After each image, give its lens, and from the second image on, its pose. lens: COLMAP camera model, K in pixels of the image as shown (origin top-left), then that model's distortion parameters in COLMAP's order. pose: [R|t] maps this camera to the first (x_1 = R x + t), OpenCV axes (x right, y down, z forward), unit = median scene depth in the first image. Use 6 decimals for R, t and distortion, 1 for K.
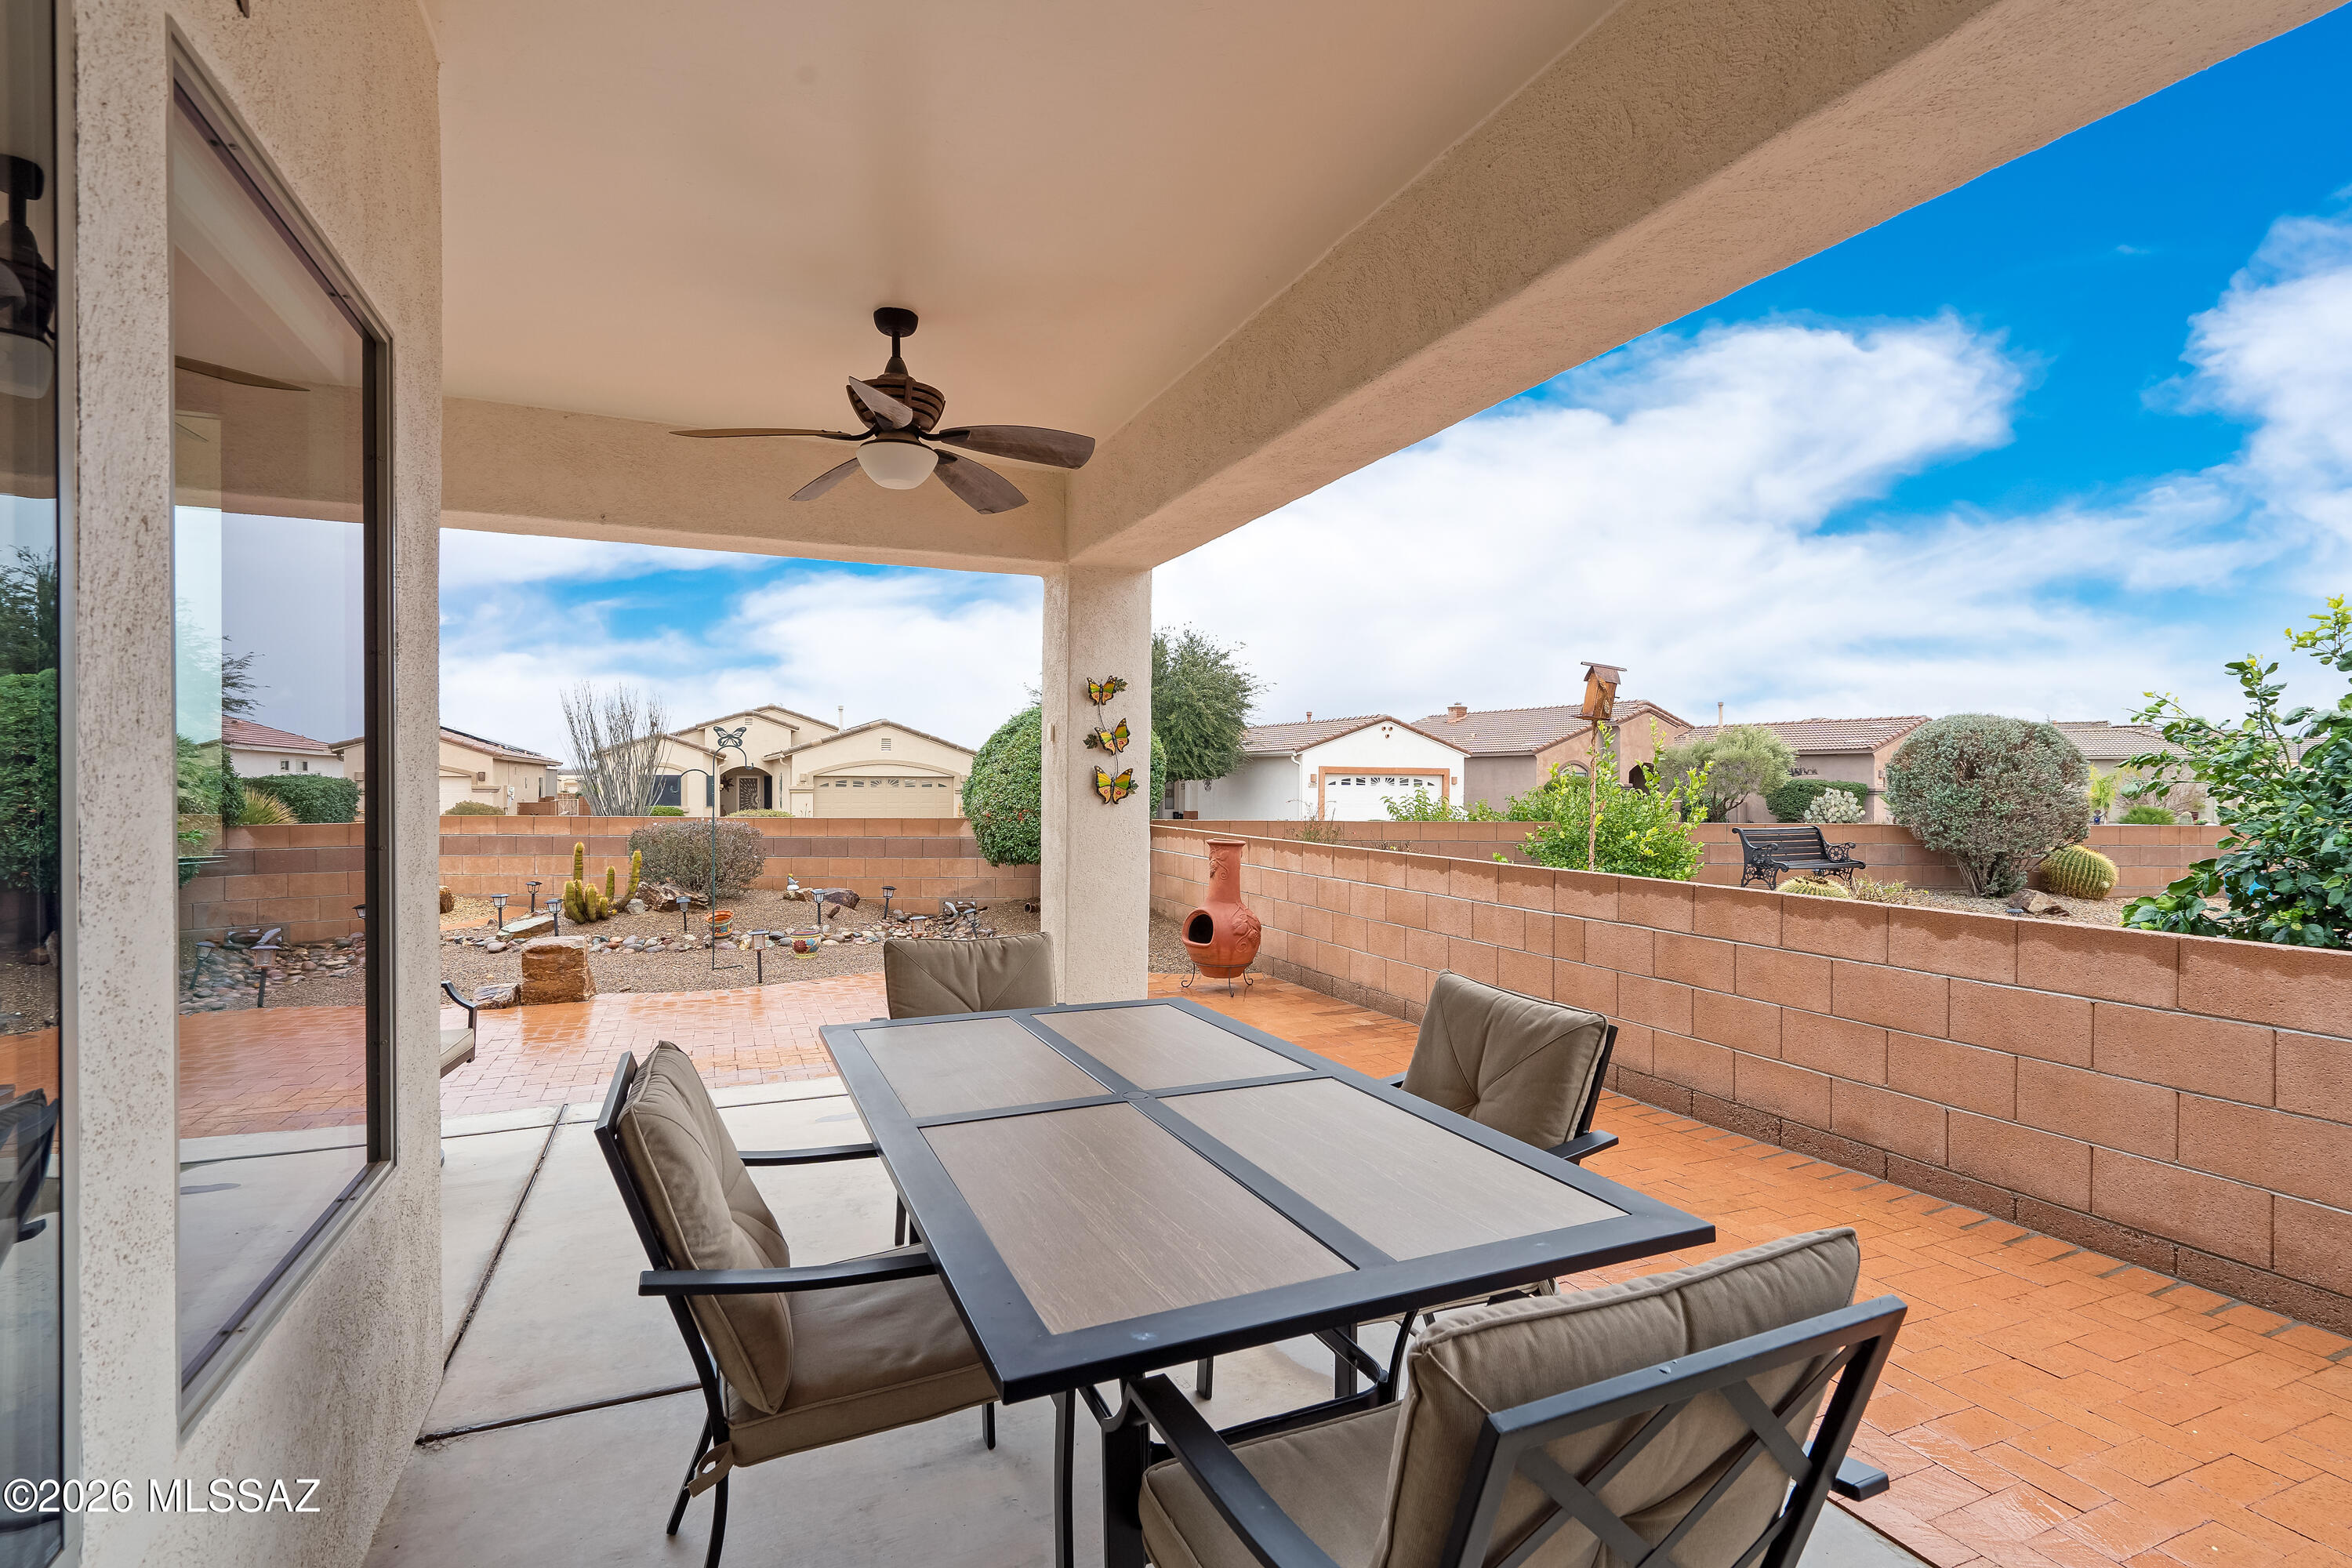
lens RADIAL K [[1080.3, 0, 1162.2], [0, 1080.3, 793.3], [0, 0, 1]] dist [0.000228, -0.000219]
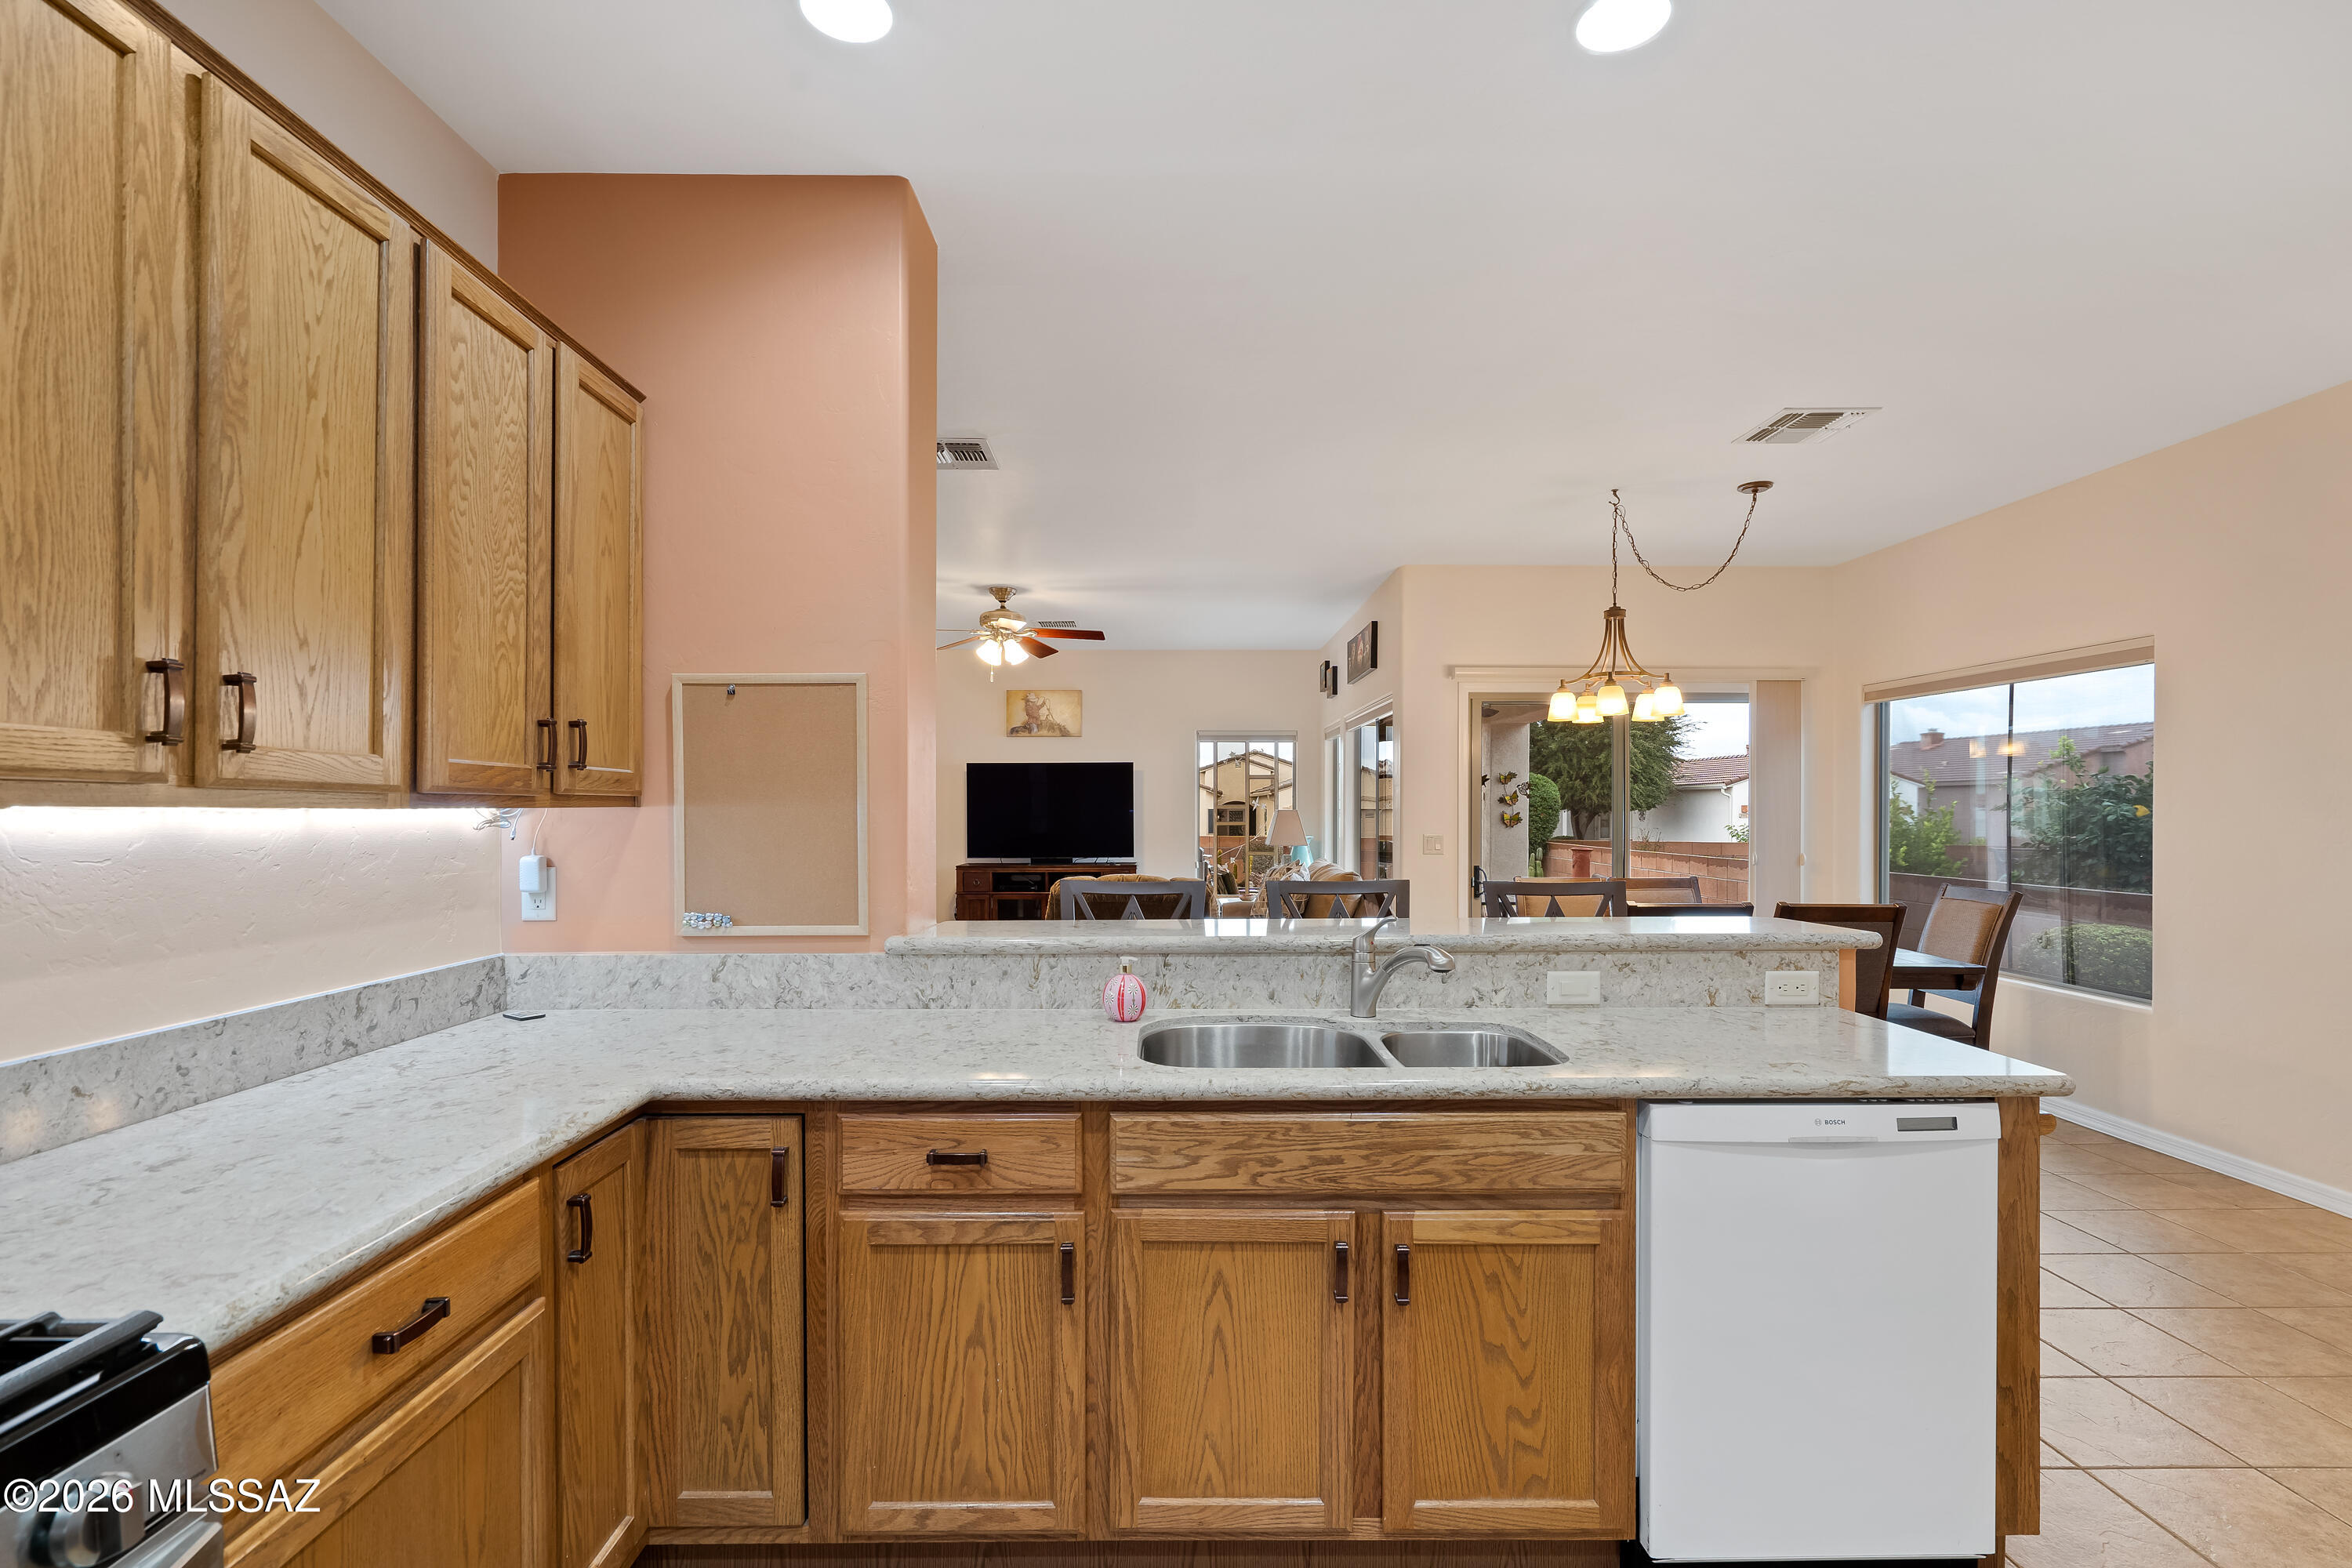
lens RADIAL K [[1082.3, 0, 1176.4], [0, 1082.3, 818.0], [0, 0, 1]] dist [-0.001005, 0.000306]
pose [[0.924527, -0.001006, -0.381116, 0.038649], [-0.000652, 0.999991, -0.004220, -0.000157], [0.381116, 0.004150, 0.924518, -0.309069]]
